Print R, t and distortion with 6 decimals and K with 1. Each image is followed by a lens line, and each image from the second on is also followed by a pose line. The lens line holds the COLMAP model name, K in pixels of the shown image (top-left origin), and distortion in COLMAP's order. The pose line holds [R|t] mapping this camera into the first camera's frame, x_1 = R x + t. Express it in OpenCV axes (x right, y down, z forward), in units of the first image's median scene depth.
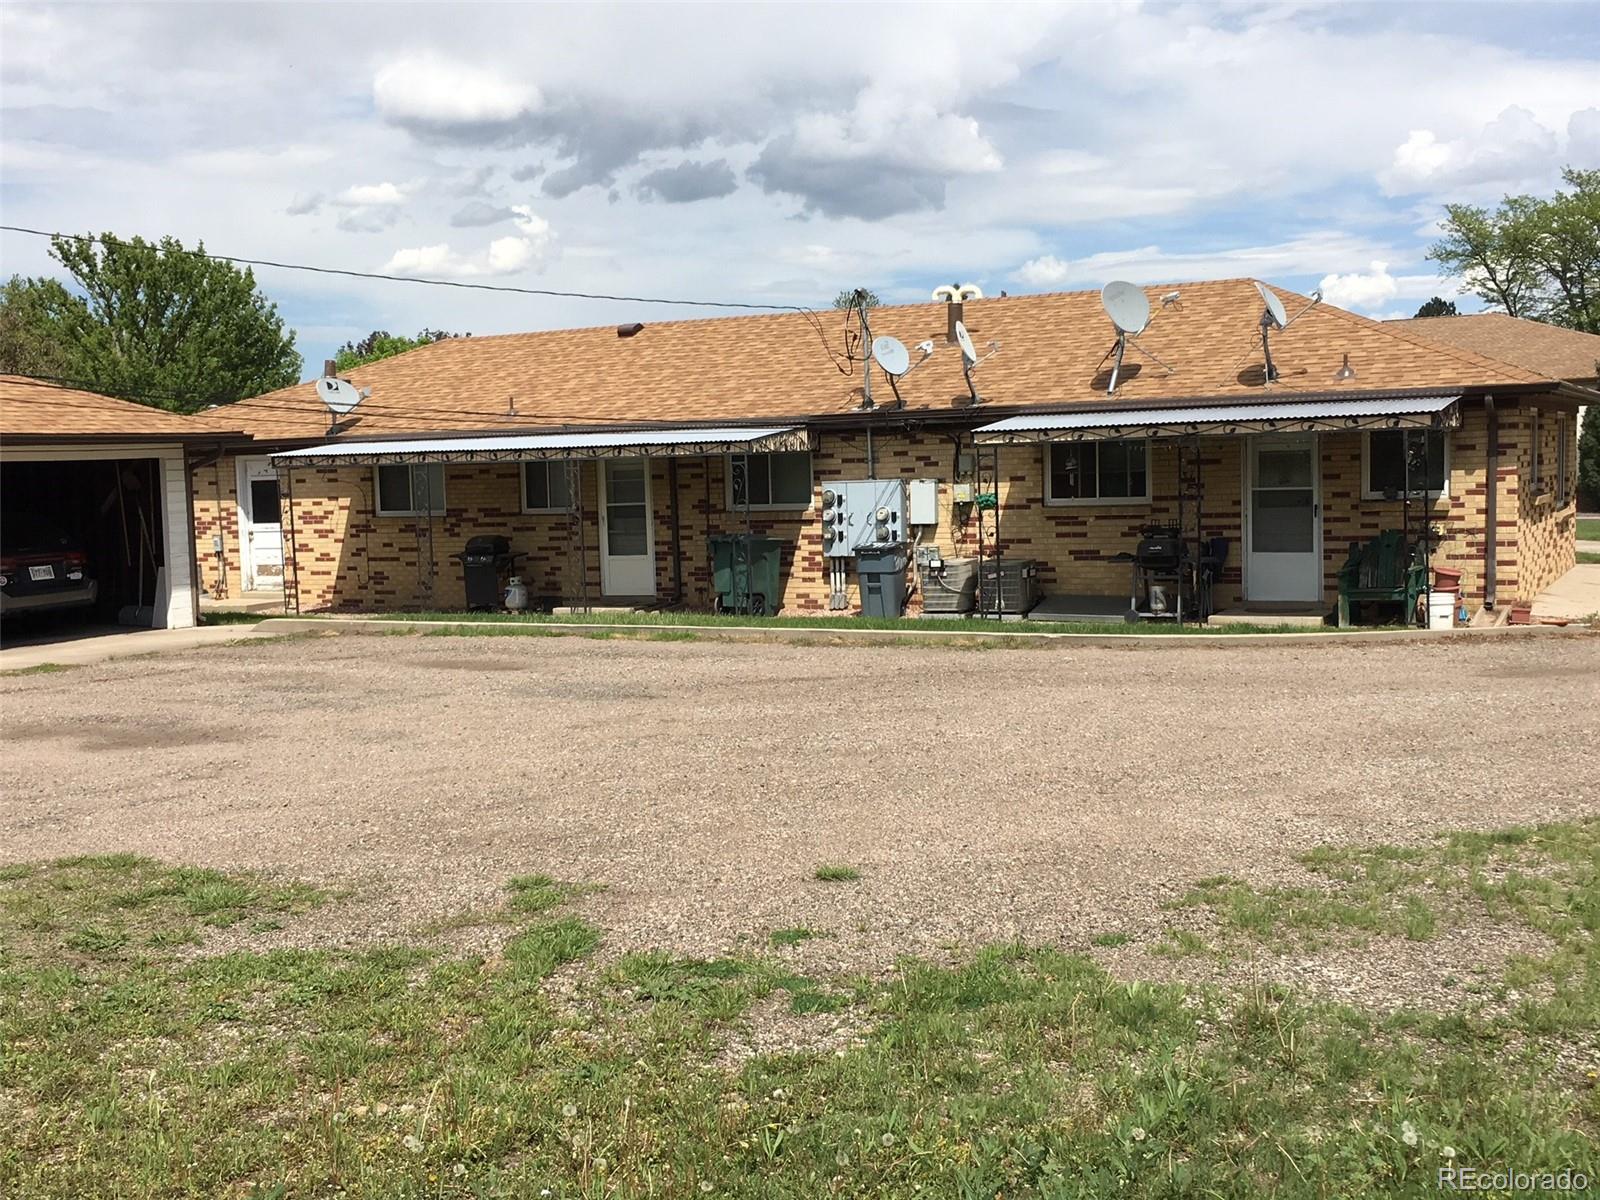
lens RADIAL K [[1767.0, 0, 800.0], [0, 1767.0, 600.0], [0, 0, 1]] dist [0.002035, 0.002799]
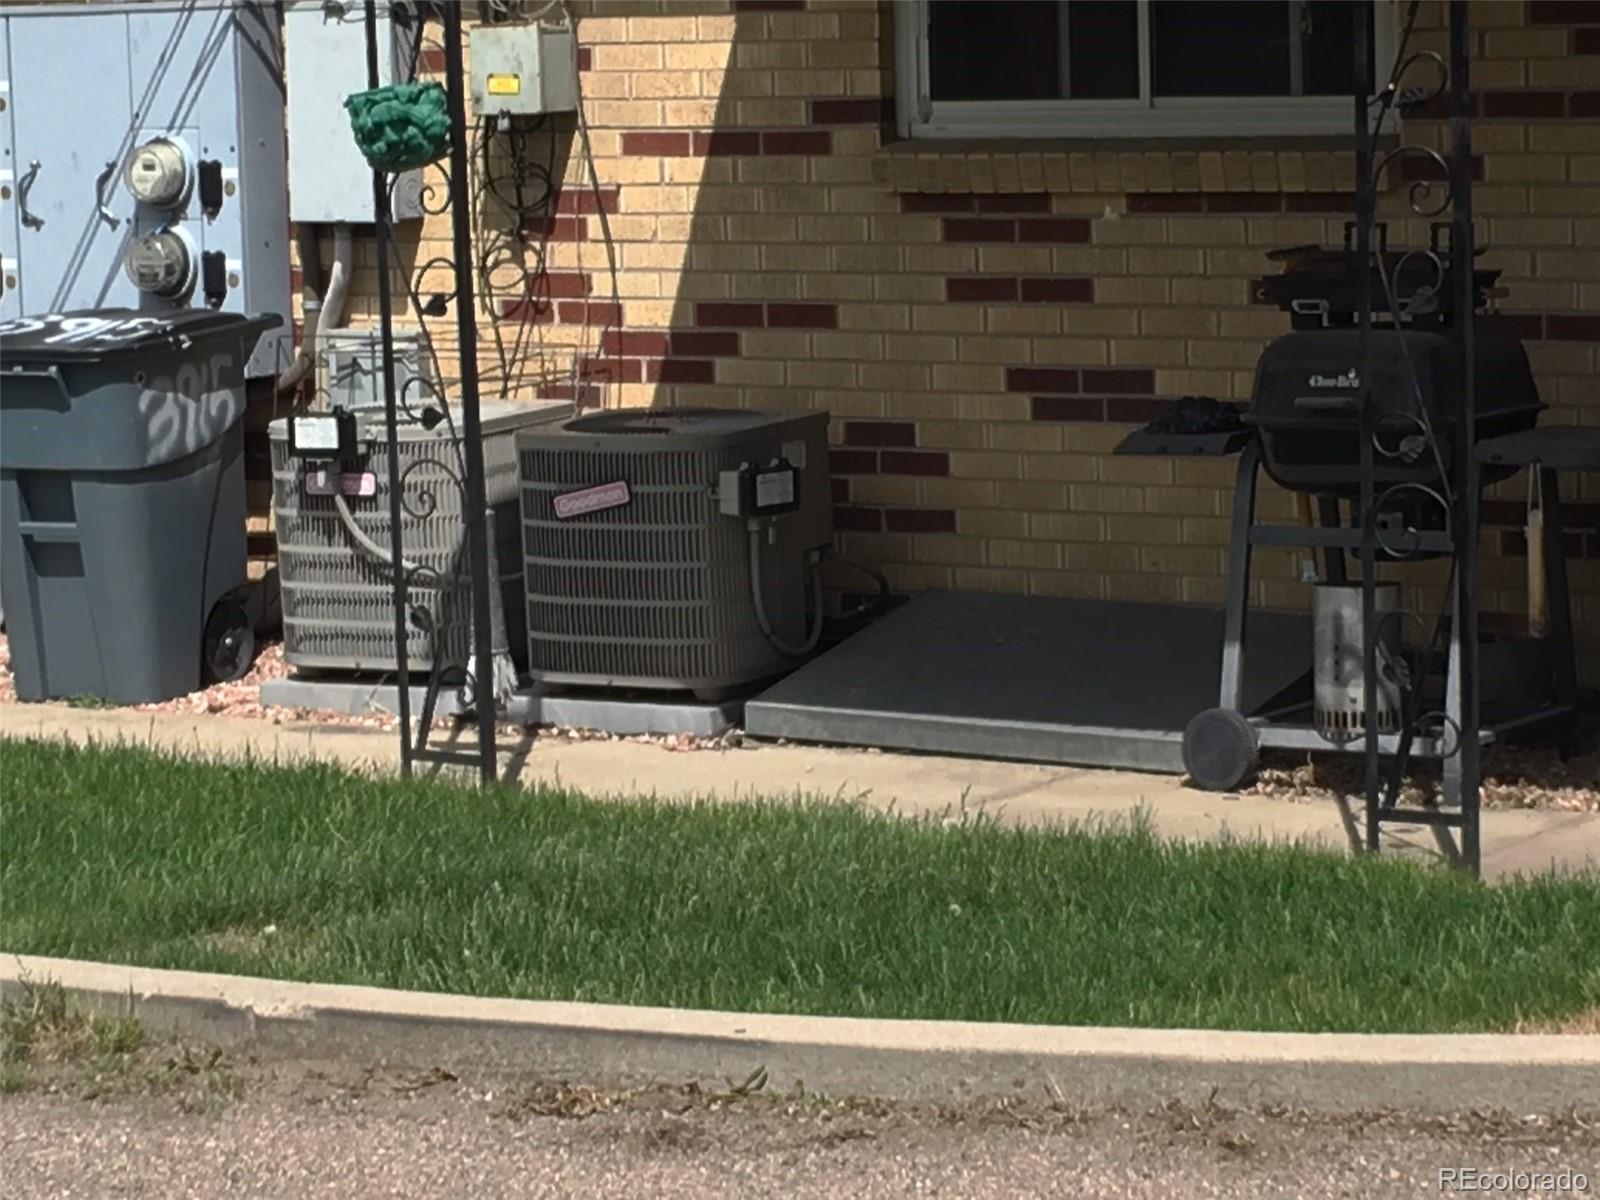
lens RADIAL K [[5313.7, 0, 800.0], [0, 5313.7, 600.0], [0, 0, 1]] dist [0.025831, 0.974996]
pose [[0.996133, 0.011371, -0.087116, 0.180033], [-0.007077, 0.998752, 0.049447, -0.031248], [0.087570, -0.048639, 0.994970, 0.410129]]
